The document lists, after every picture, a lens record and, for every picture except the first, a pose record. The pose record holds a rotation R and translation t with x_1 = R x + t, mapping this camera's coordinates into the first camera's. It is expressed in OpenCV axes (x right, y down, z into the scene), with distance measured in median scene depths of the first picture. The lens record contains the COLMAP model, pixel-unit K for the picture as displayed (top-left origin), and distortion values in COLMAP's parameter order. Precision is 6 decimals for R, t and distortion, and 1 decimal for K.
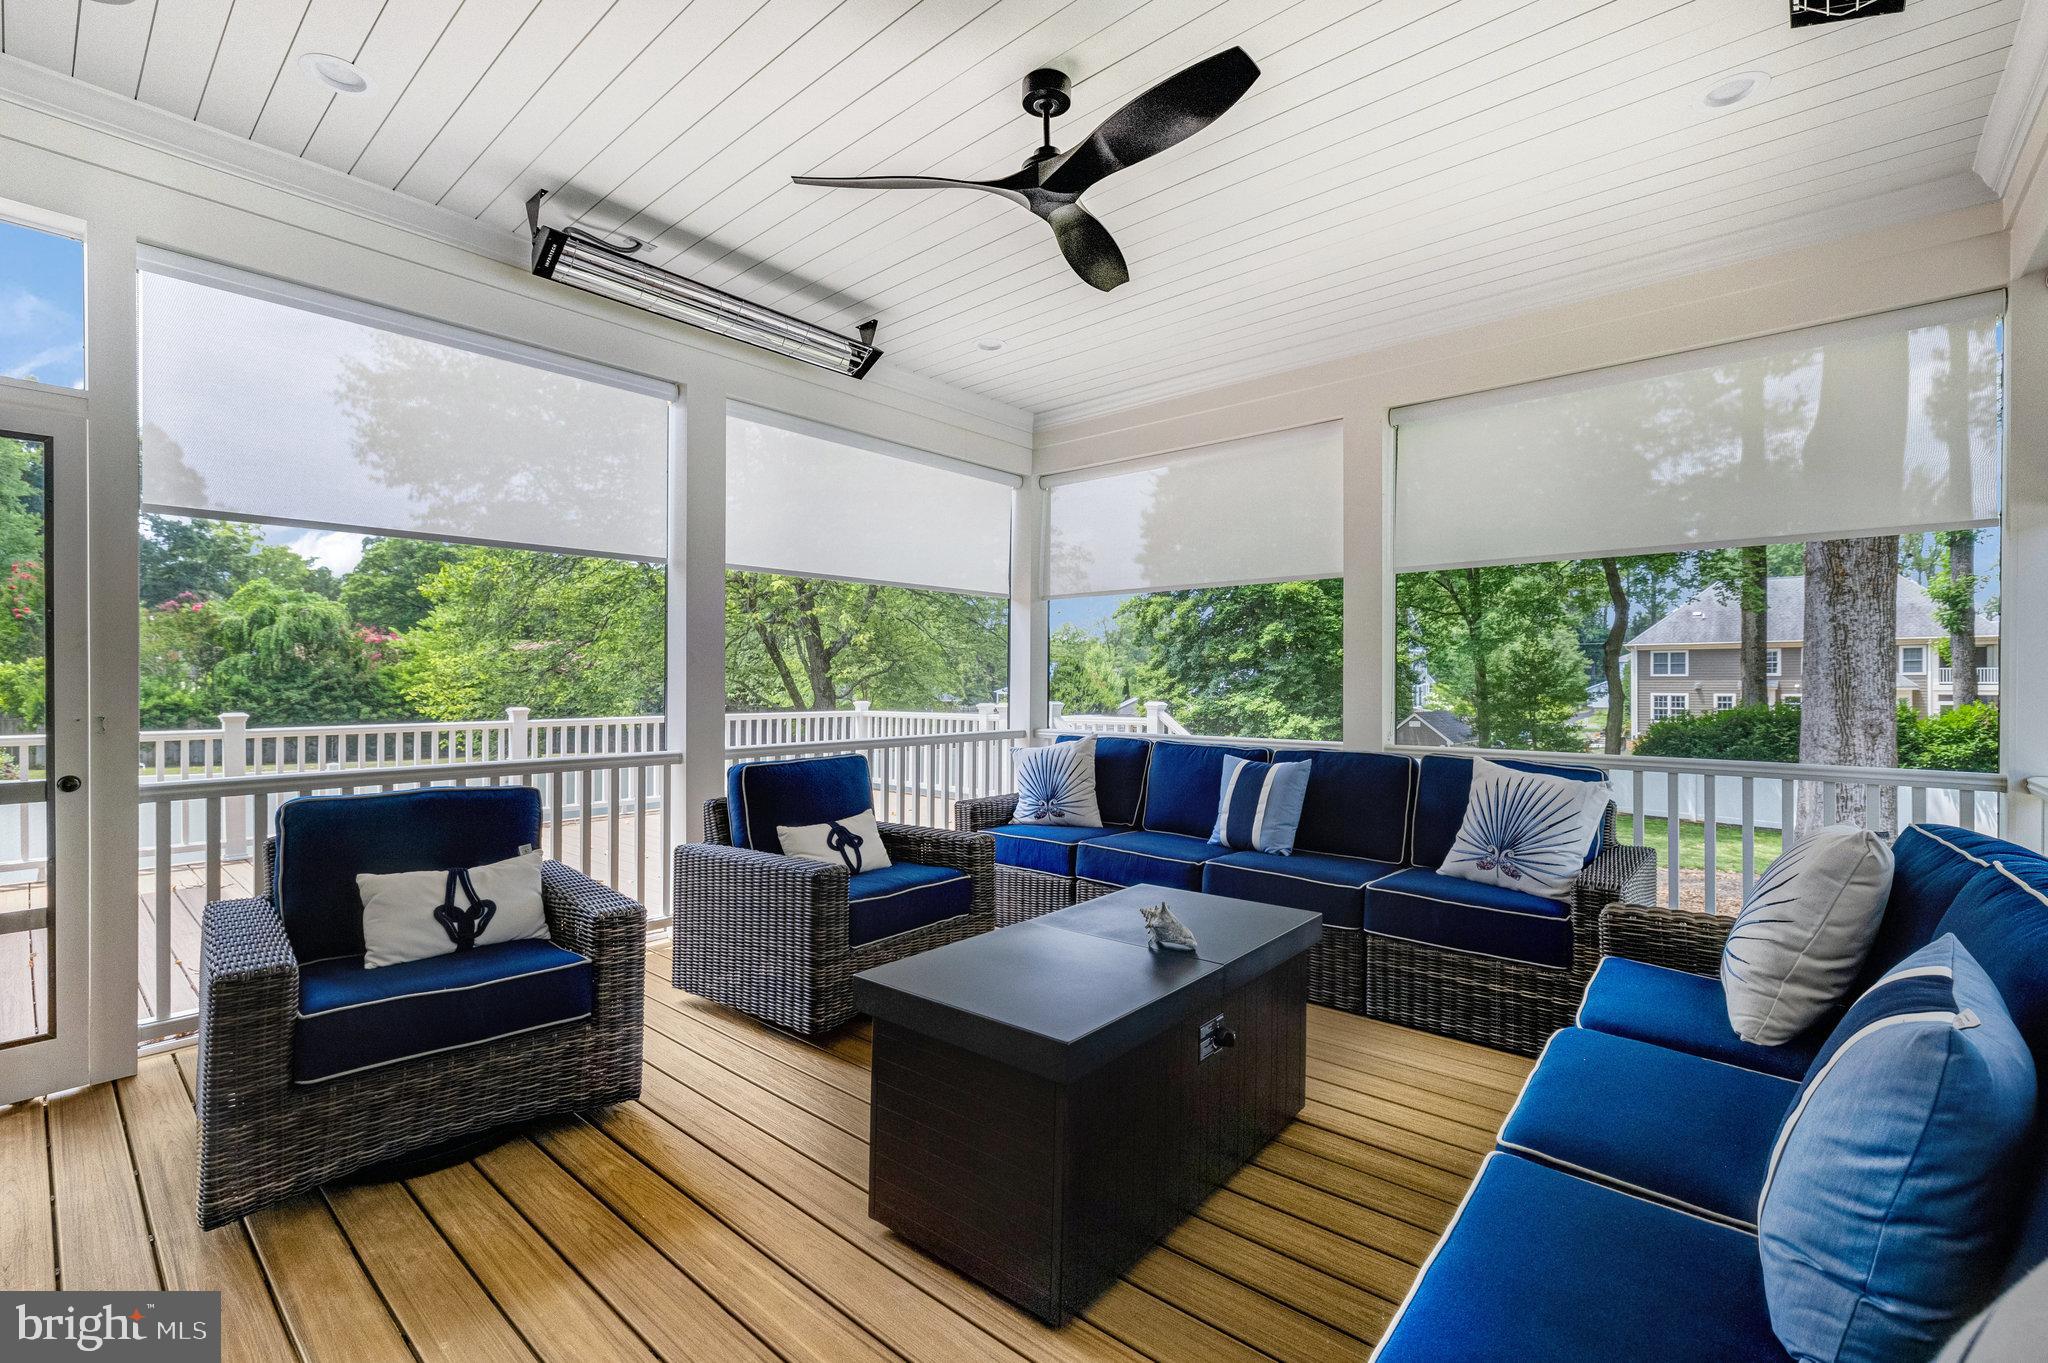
lens RADIAL K [[878.4, 0, 1032.5], [0, 878.4, 705.9], [0, 0, 1]] dist [-0.000843, -0.000198]
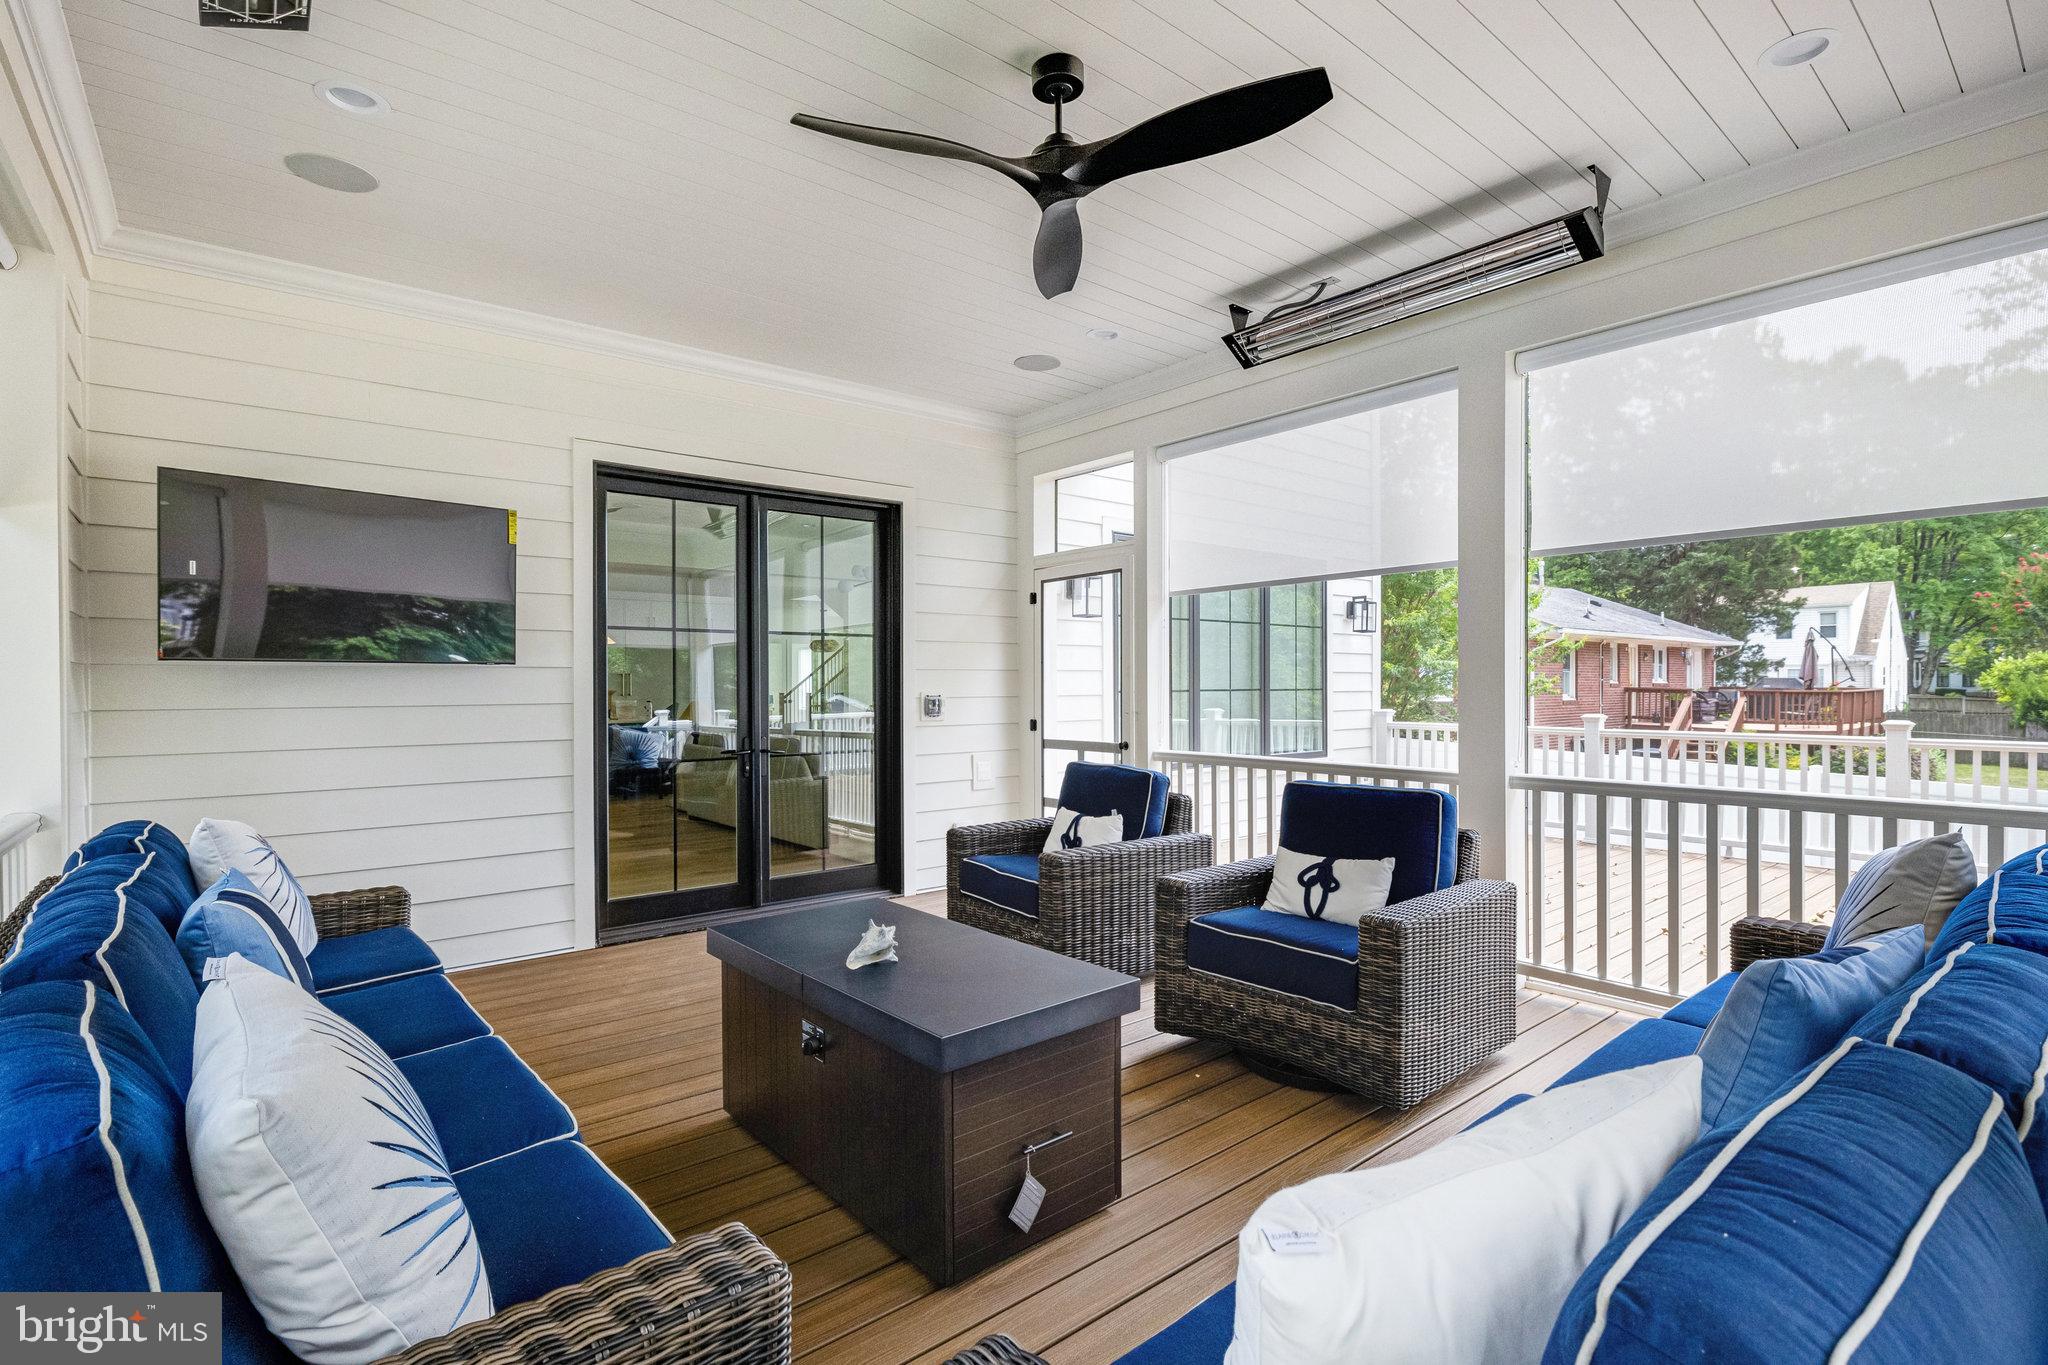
lens RADIAL K [[950.8, 0, 1024.0], [0, 950.8, 682.5], [0, 0, 1]] dist [-0.000376, -0.000008]
pose [[-0.105063, -0.007976, -0.994434, 0.683600], [-0.013979, 0.999881, -0.006543, -0.029390], [0.994367, 0.013214, -0.105162, 0.718310]]
